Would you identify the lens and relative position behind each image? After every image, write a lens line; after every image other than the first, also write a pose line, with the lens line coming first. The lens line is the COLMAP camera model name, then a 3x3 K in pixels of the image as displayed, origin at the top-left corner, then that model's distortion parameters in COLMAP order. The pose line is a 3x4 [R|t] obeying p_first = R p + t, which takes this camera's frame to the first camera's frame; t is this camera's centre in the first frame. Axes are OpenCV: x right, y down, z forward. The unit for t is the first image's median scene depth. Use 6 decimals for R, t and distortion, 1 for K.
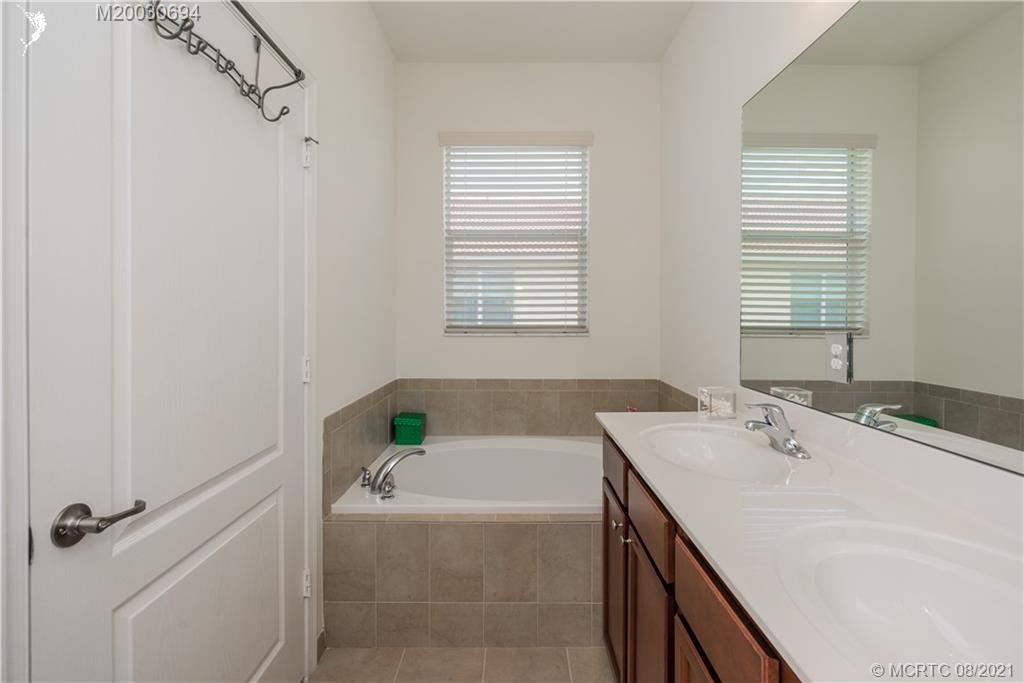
lens RADIAL K [[480.8, 0, 510.1], [0, 480.8, 317.4], [0, 0, 1]] dist [0.000374, -0.000030]
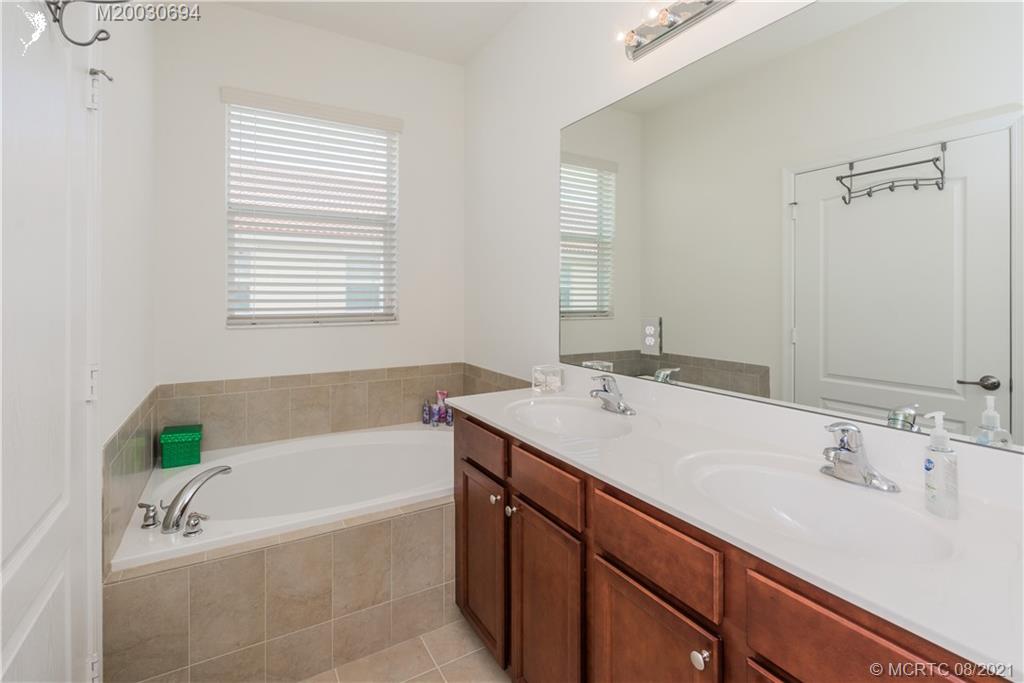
lens RADIAL K [[484.0, 0, 511.9], [0, 484.0, 299.9], [0, 0, 1]] dist [-0.000667, -0.000091]
pose [[0.857886, -0.006031, 0.513805, -0.210980], [0.007466, 0.999972, -0.000728, -0.011331], [-0.513786, 0.004460, 0.857907, 0.028908]]
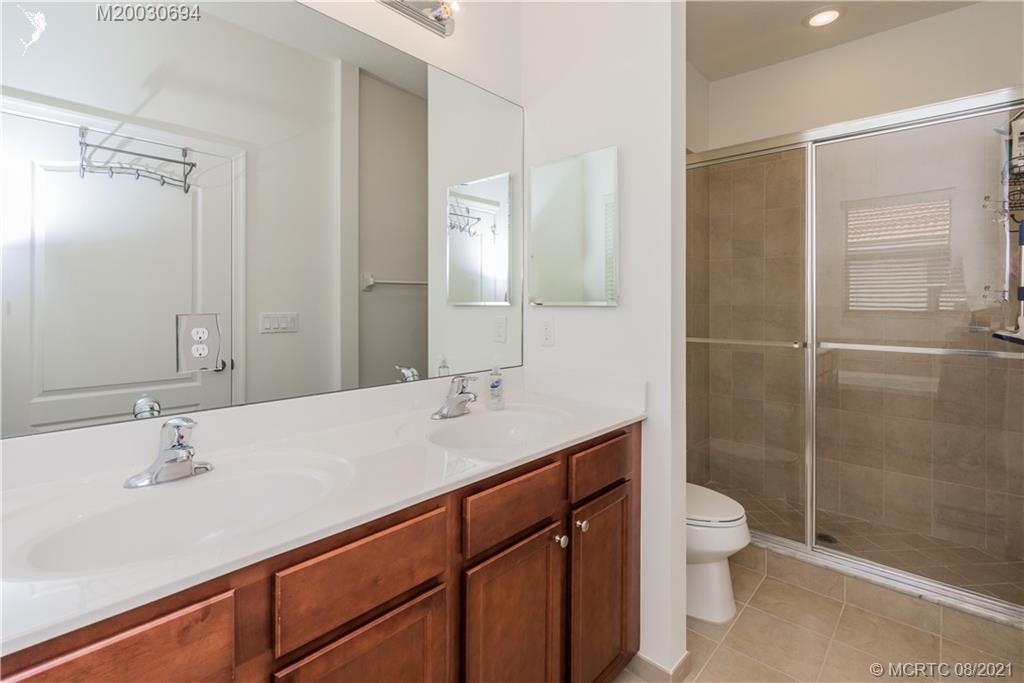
lens RADIAL K [[484.0, 0, 511.9], [0, 484.0, 299.9], [0, 0, 1]] dist [-0.000667, -0.000091]
pose [[-0.750435, -0.001954, 0.660942, -0.204812], [-0.000597, 0.999997, 0.002278, 0.002820], [-0.660944, 0.001315, -0.750434, 0.813466]]
